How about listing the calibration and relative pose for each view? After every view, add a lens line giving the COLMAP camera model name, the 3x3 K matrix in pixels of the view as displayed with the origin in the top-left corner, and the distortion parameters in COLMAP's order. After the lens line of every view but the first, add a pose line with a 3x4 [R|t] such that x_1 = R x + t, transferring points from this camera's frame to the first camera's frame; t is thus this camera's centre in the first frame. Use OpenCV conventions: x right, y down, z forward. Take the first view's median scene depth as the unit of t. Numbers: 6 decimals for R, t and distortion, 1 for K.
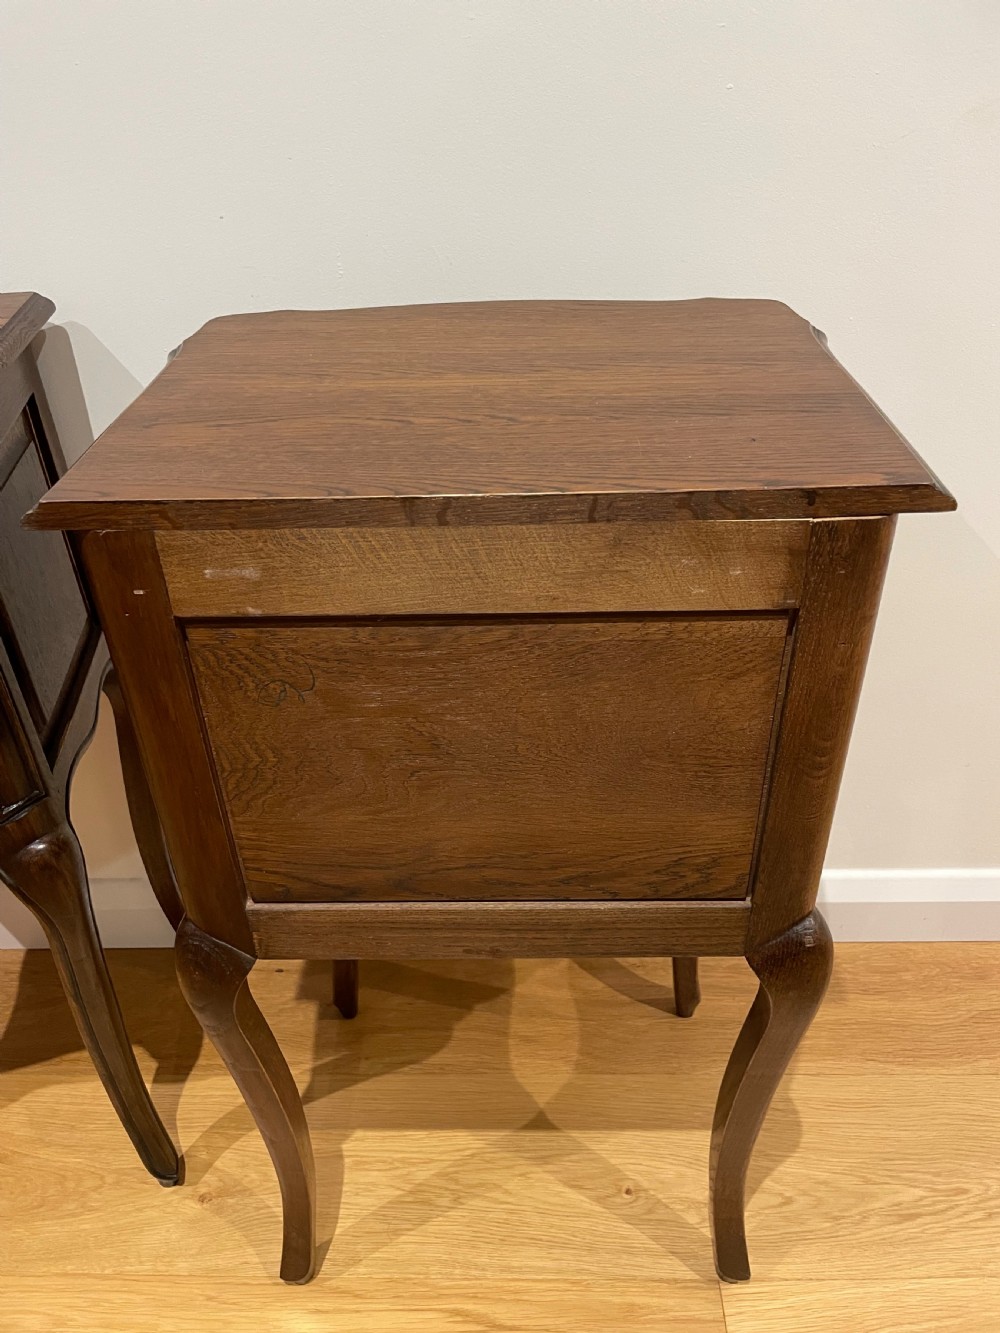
lens RADIAL K [[1032.2, 0, 479.4], [0, 1032.2, 676.9], [0, 0, 1]] dist [0.075547, -0.113785]
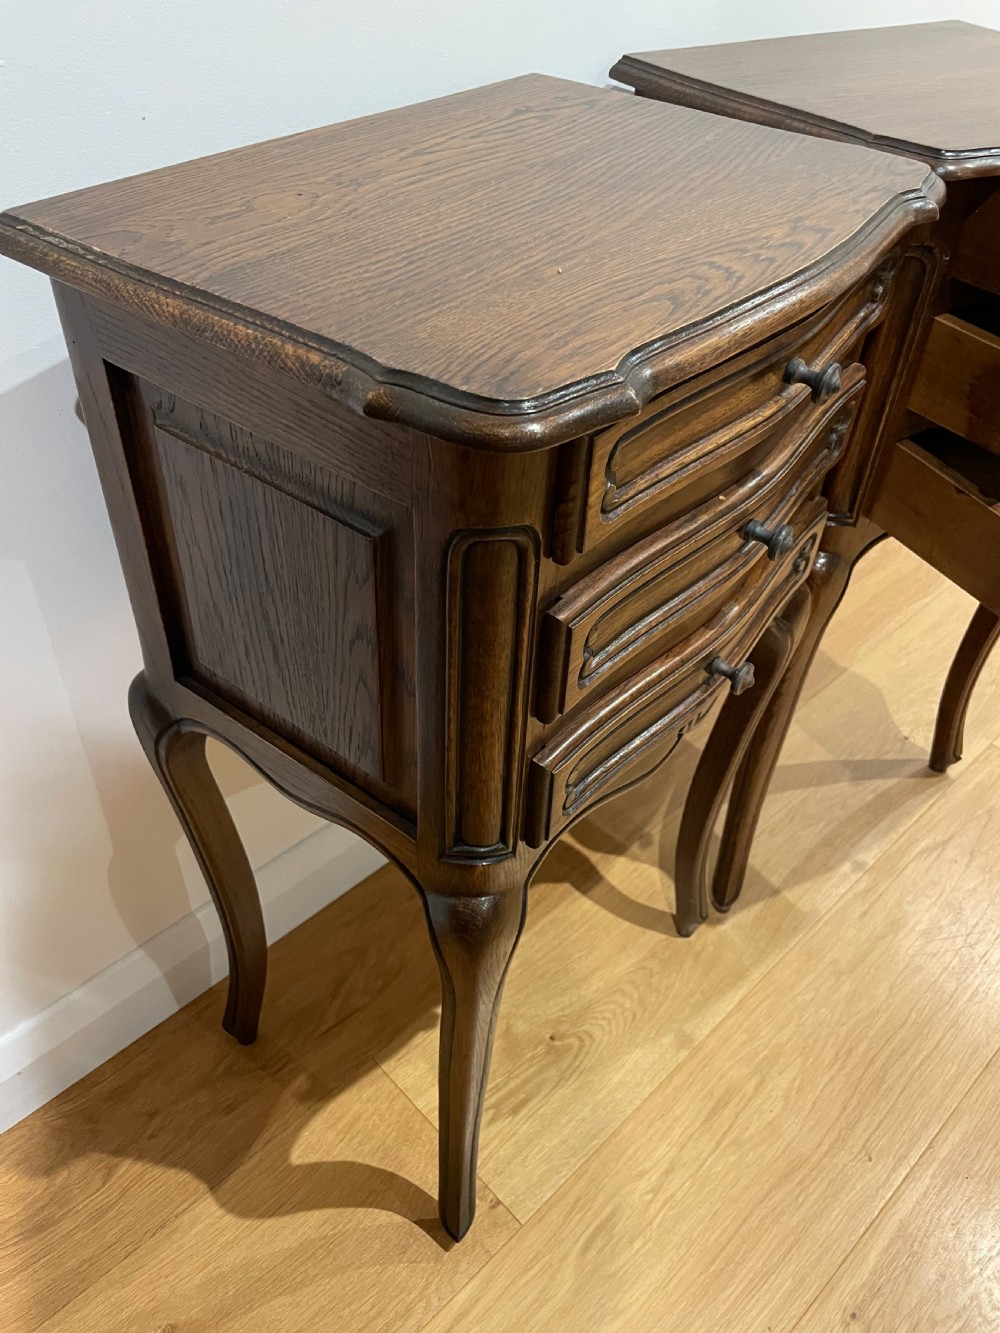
lens RADIAL K [[1032.2, 0, 489.3], [0, 1032.2, 664.6], [0, 0, 1]] dist [0.075547, -0.113785]
pose [[0.701299, -0.423435, 0.573482, -0.979683], [0.364640, 0.904342, 0.221818, -0.092782], [-0.612550, 0.053554, 0.788616, 0.257516]]
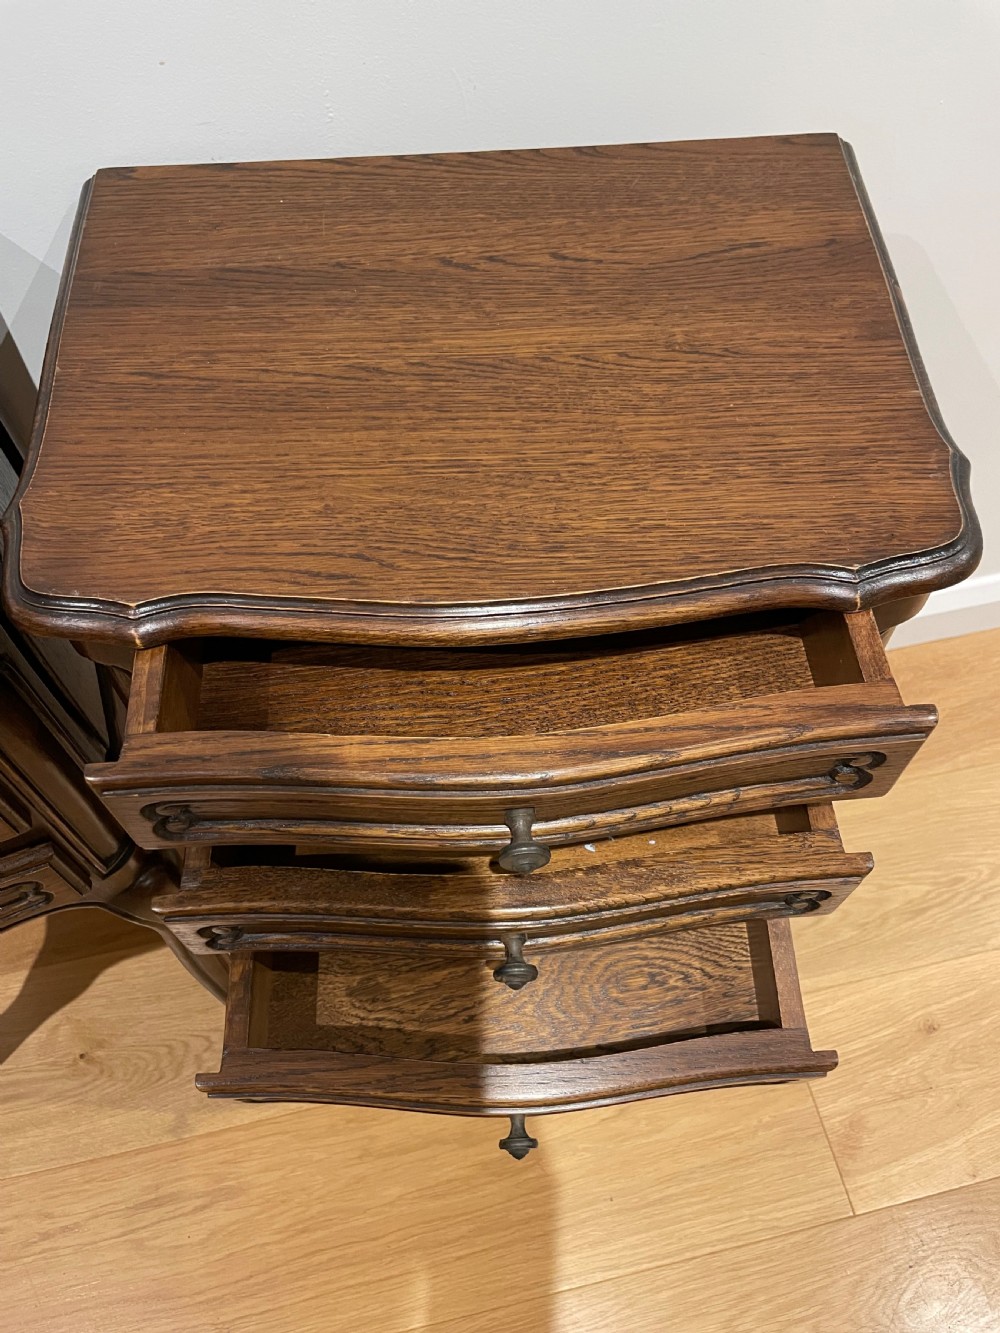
lens RADIAL K [[1032.2, 0, 492.4], [0, 1032.2, 663.8], [0, 0, 1]] dist [0.075547, -0.113785]
pose [[0.971224, -0.192760, 0.139882, -0.162214], [0.125314, 0.913048, 0.388123, -0.246382], [-0.202534, -0.359425, 0.910930, 0.123748]]
